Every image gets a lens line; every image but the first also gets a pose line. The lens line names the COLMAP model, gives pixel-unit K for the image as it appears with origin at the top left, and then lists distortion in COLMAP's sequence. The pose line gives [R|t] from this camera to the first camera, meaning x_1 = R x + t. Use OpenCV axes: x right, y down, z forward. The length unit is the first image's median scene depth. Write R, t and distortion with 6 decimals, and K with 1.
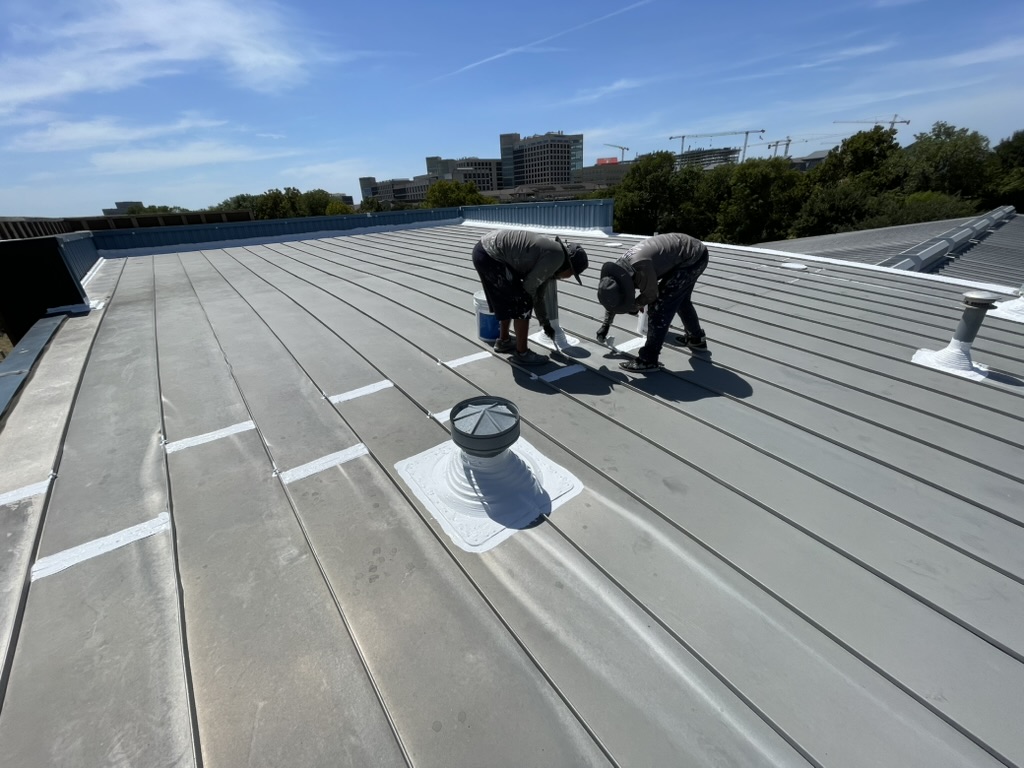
lens RADIAL K [[417.0, 0, 512.0], [0, 417.0, 384.0], [0, 0, 1]] dist [0.000383, -0.000095]
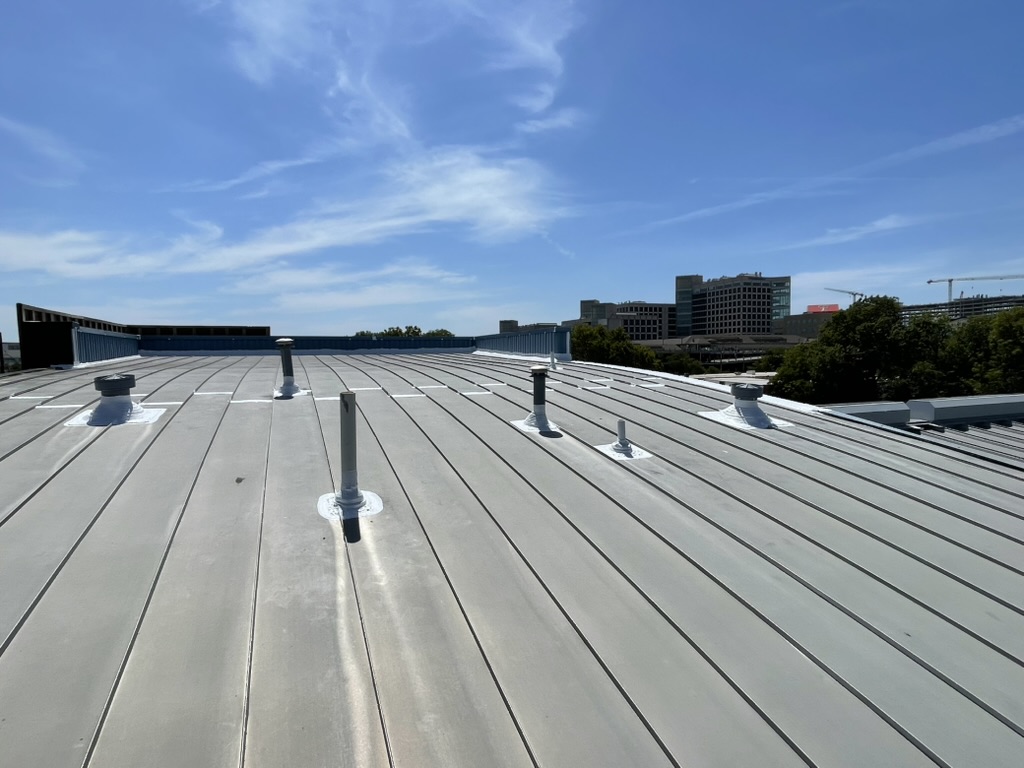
lens RADIAL K [[589.4, 0, 512.0], [0, 589.4, 384.0], [0, 0, 1]] dist [0.003758, 0.000139]
pose [[0.951393, 0.059625, -0.302151, 1.420335], [-0.161926, 0.931376, -0.326066, 0.392571], [0.261975, 0.359143, 0.895760, -0.561114]]
